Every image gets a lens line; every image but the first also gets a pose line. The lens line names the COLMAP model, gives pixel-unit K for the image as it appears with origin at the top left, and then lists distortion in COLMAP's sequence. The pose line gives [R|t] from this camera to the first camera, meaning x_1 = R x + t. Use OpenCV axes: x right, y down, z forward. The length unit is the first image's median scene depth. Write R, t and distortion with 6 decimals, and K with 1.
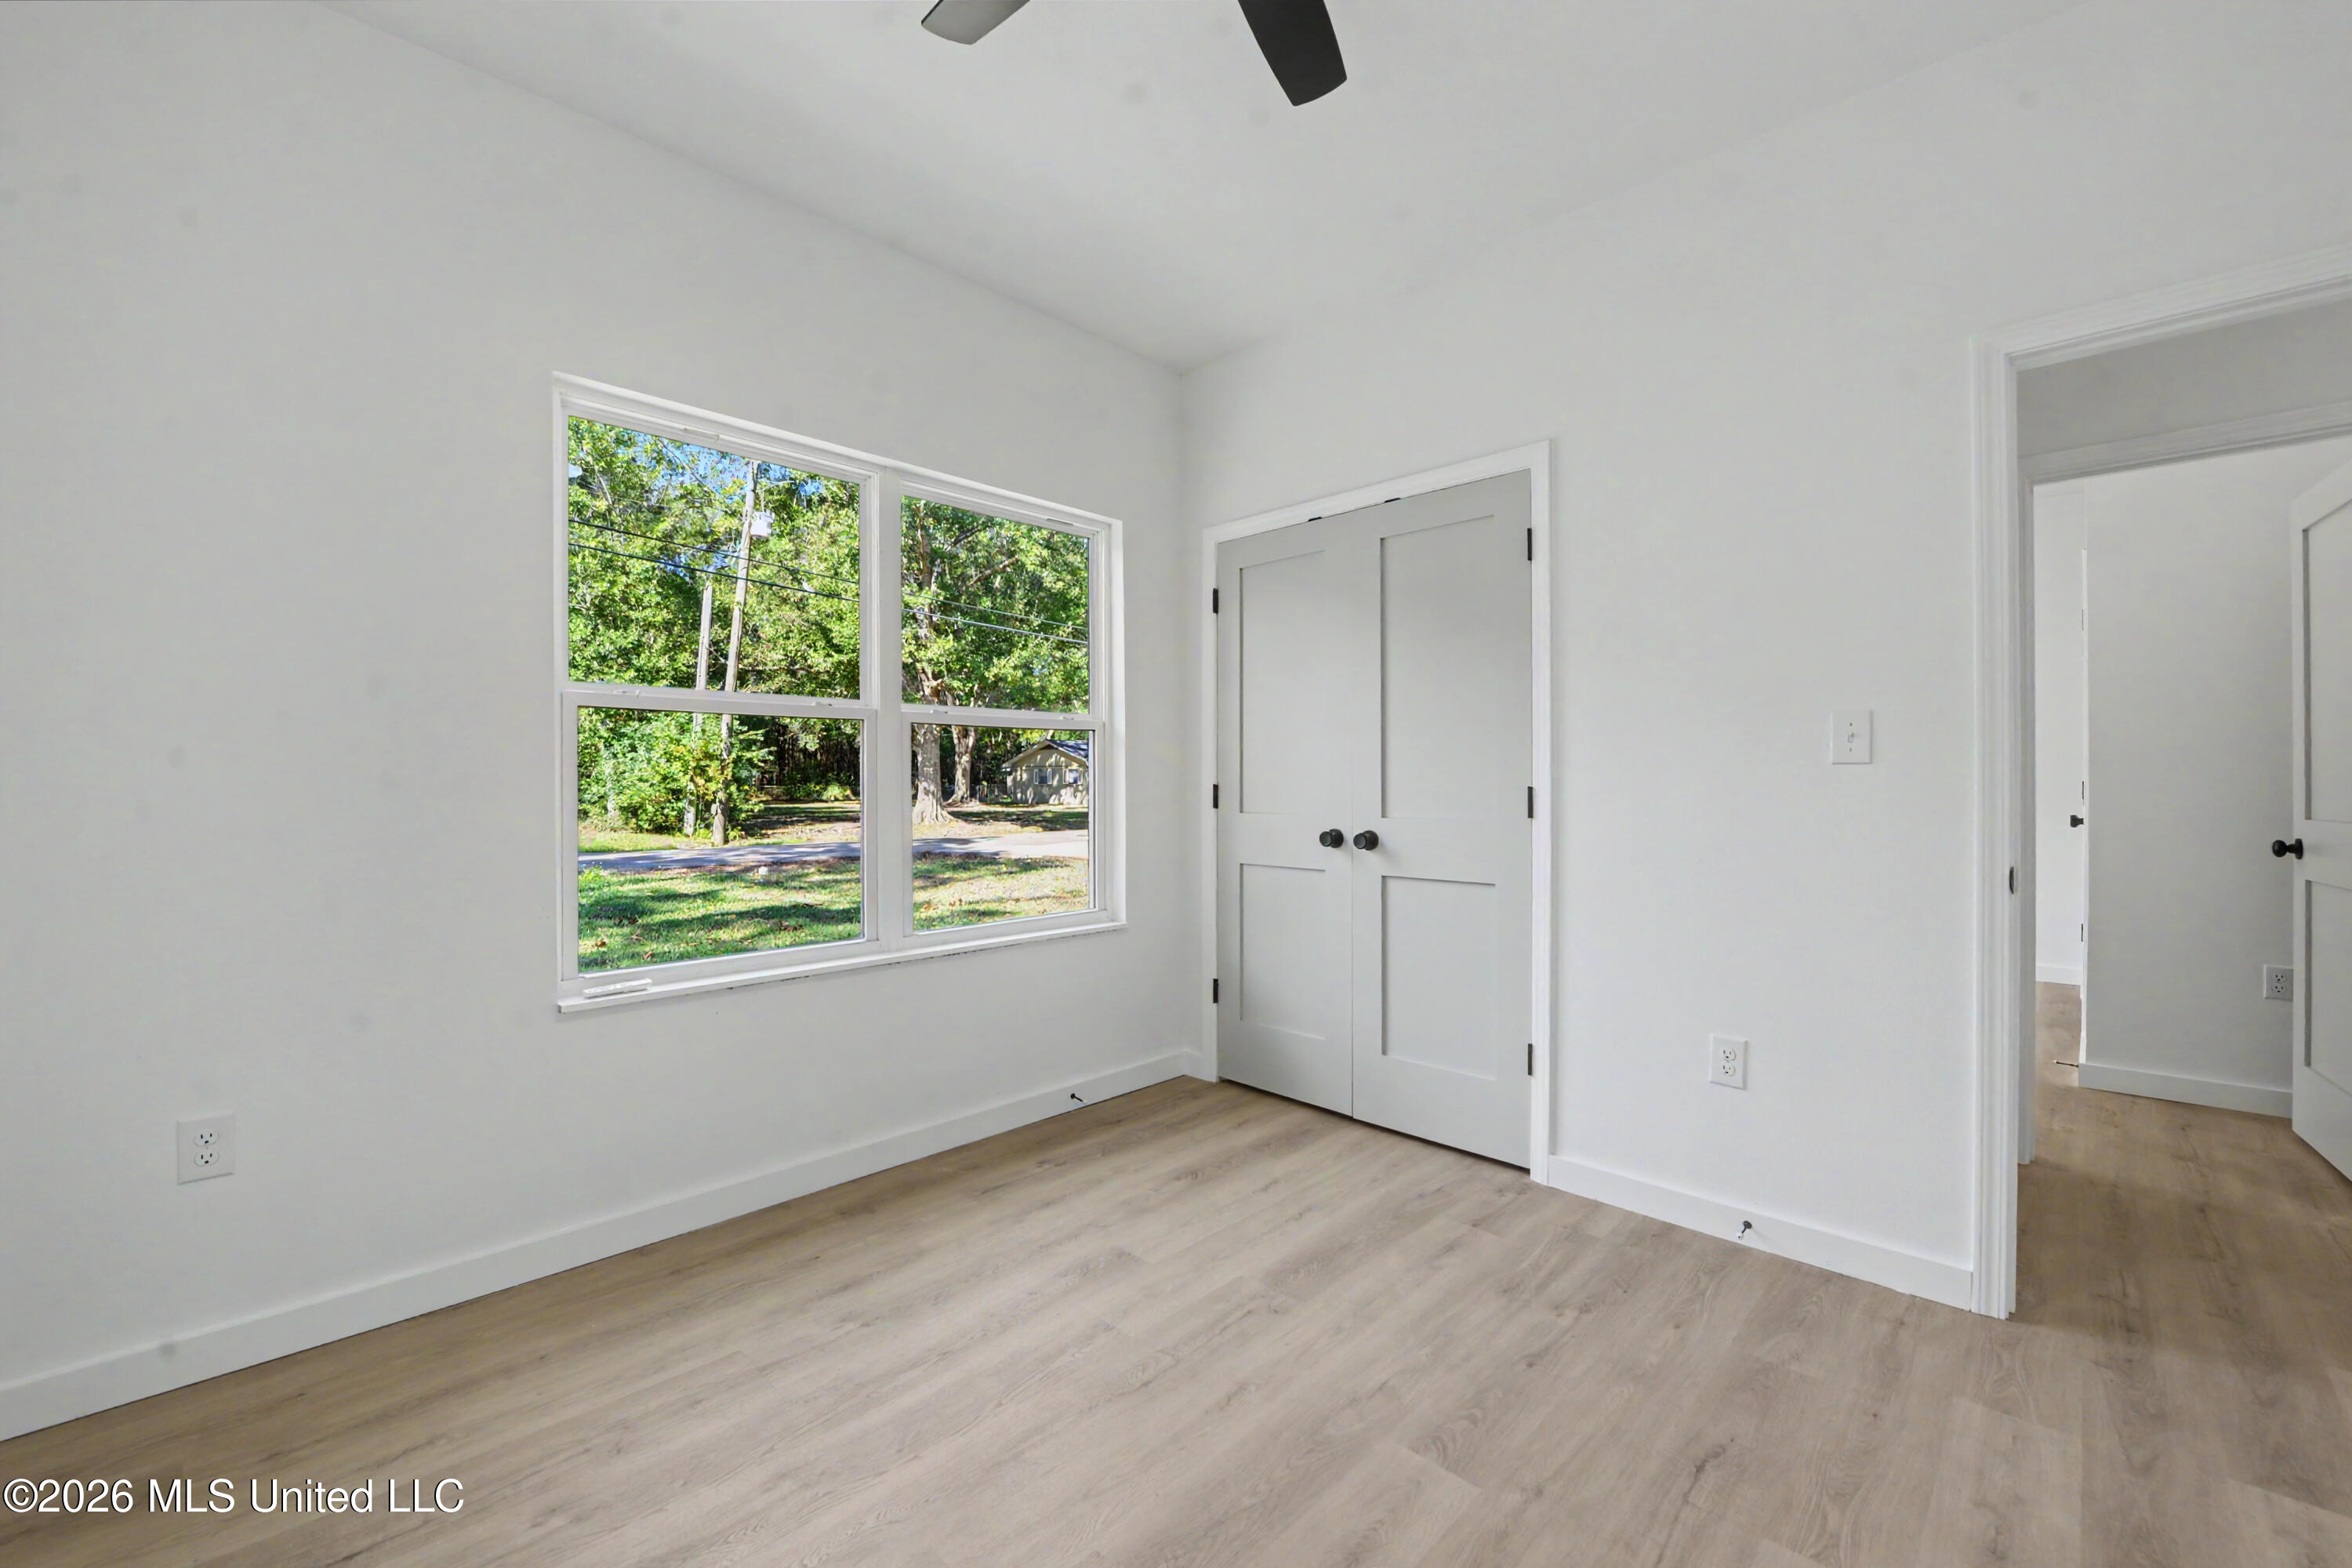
lens RADIAL K [[975.0, 0, 1231.3], [0, 975.0, 775.7], [0, 0, 1]] dist [-0.024457, -0.000505]
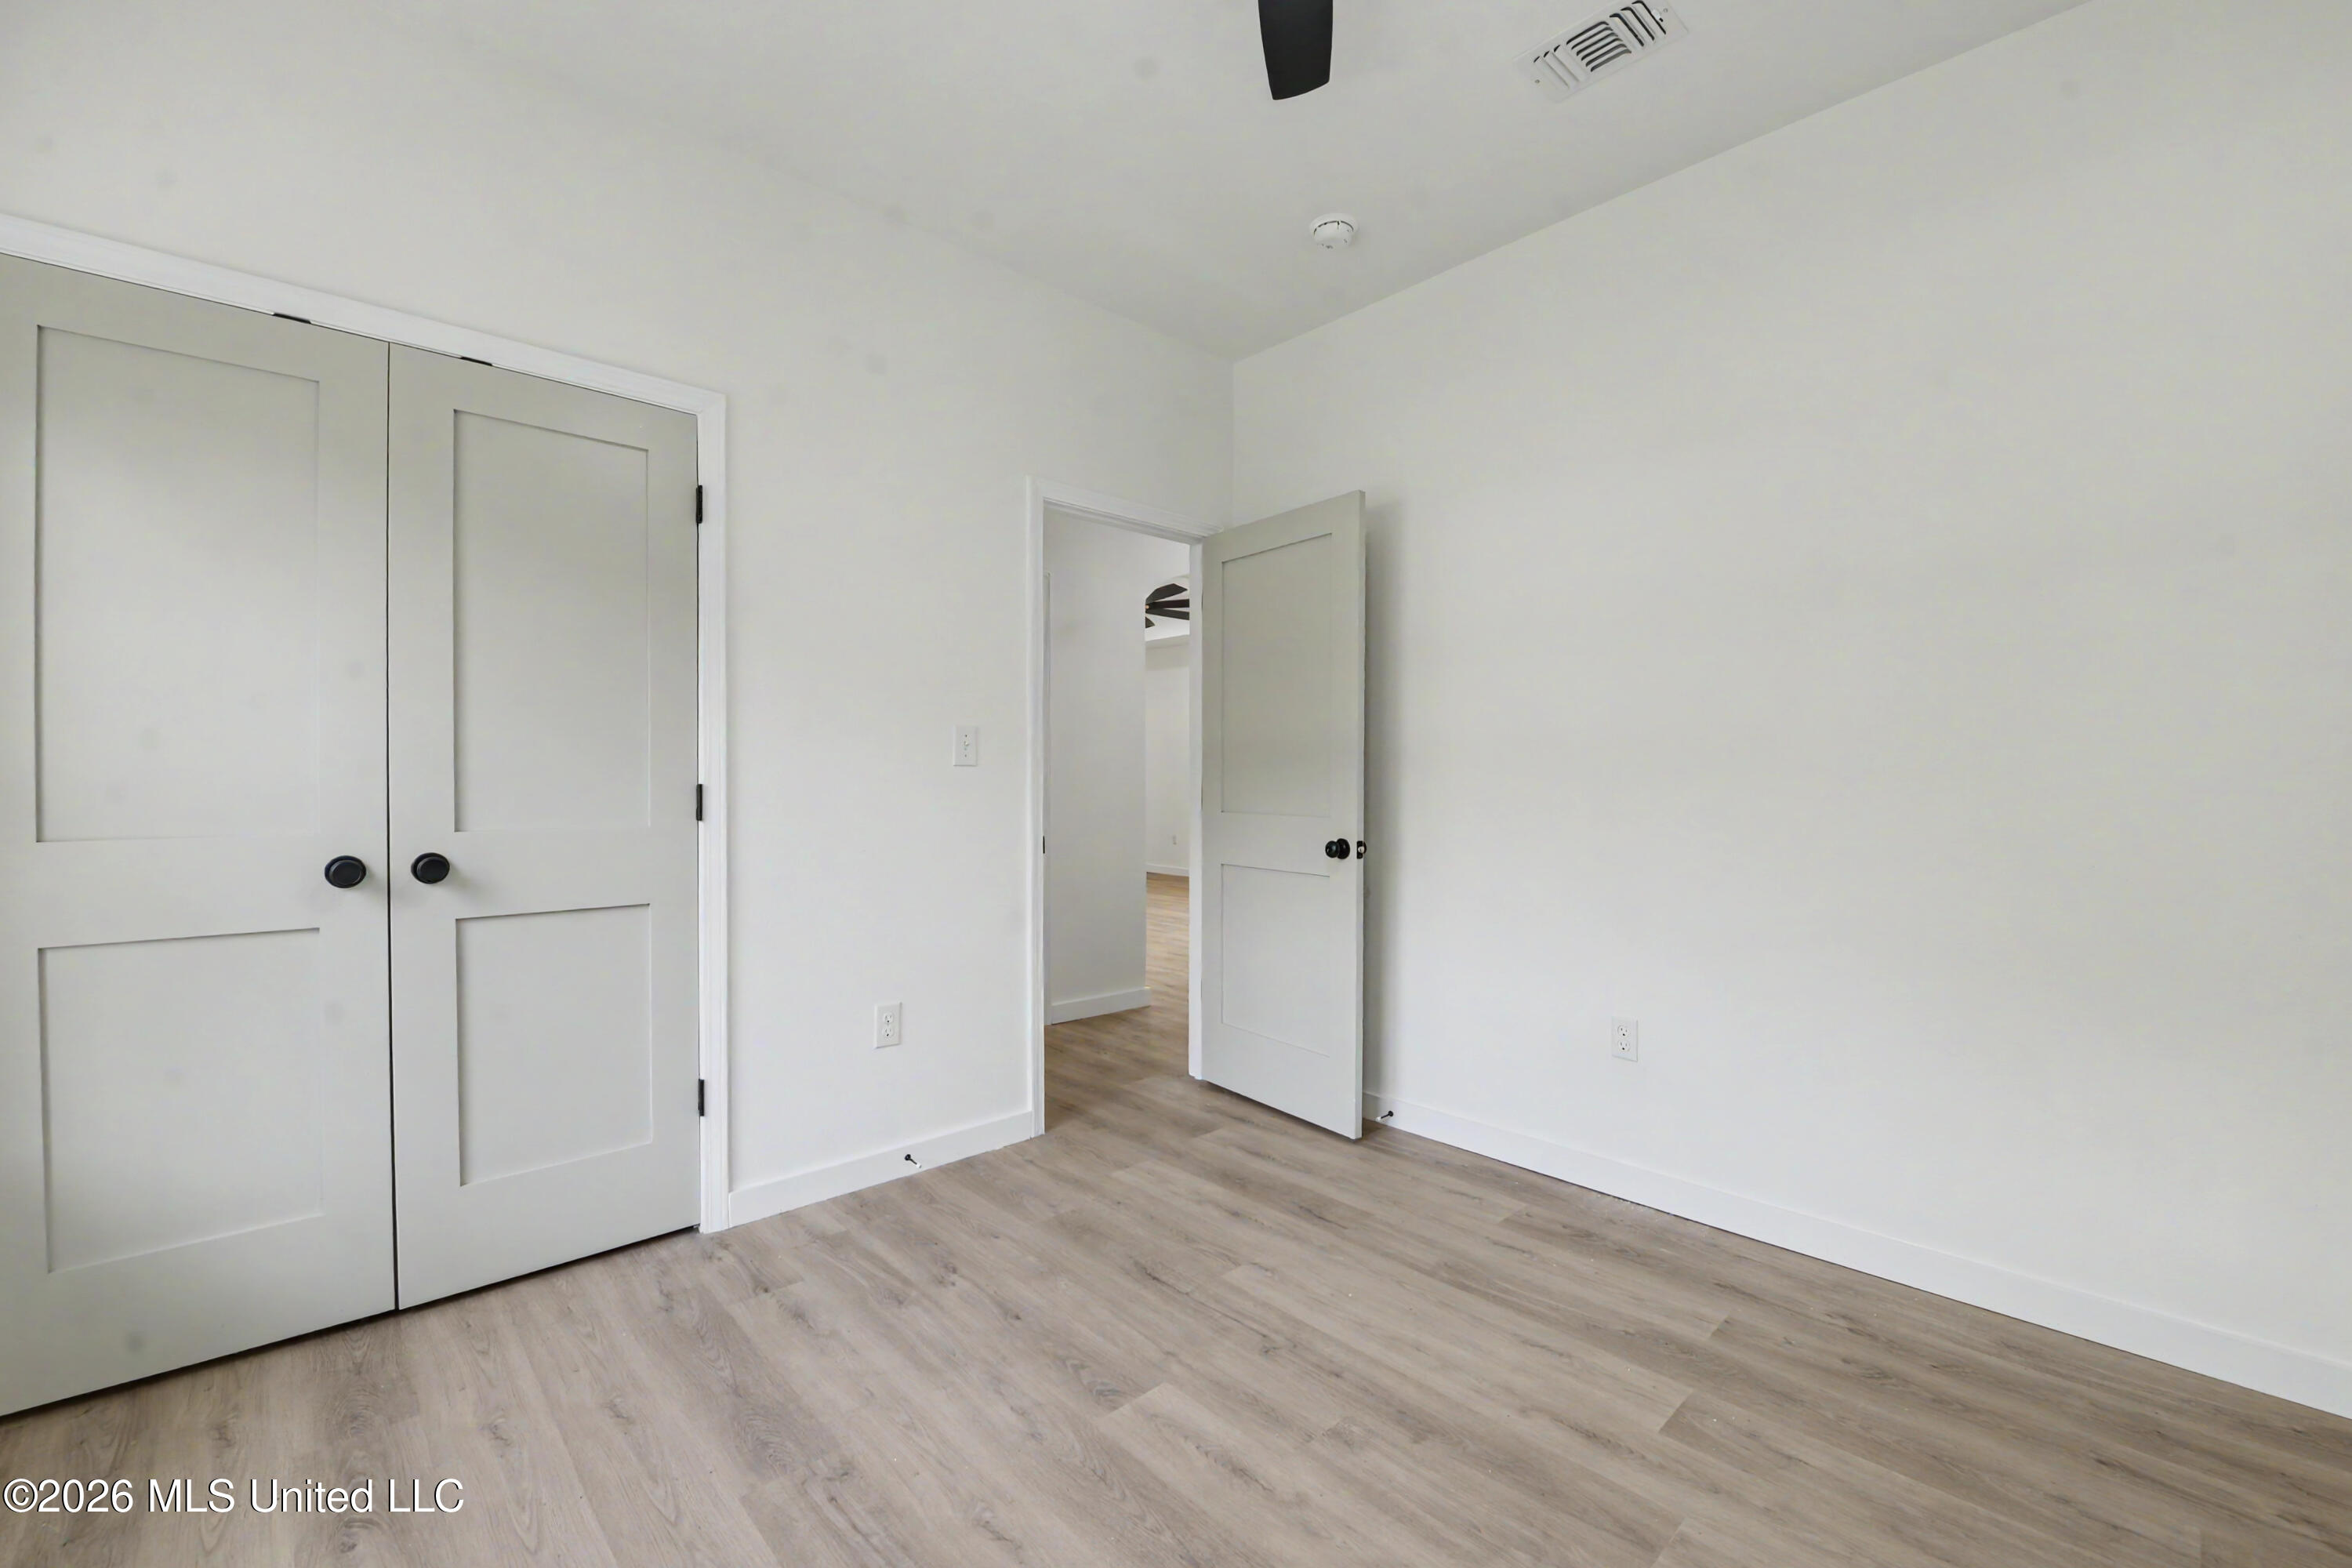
lens RADIAL K [[949.7, 0, 1165.9], [0, 949.7, 783.7], [0, 0, 1]] dist [-0.021107, -0.000413]
pose [[0.061701, -0.004946, 0.998082, -0.613731], [-0.008868, 0.999946, 0.005503, 0.003743], [-0.998055, -0.009191, 0.061654, 0.648145]]
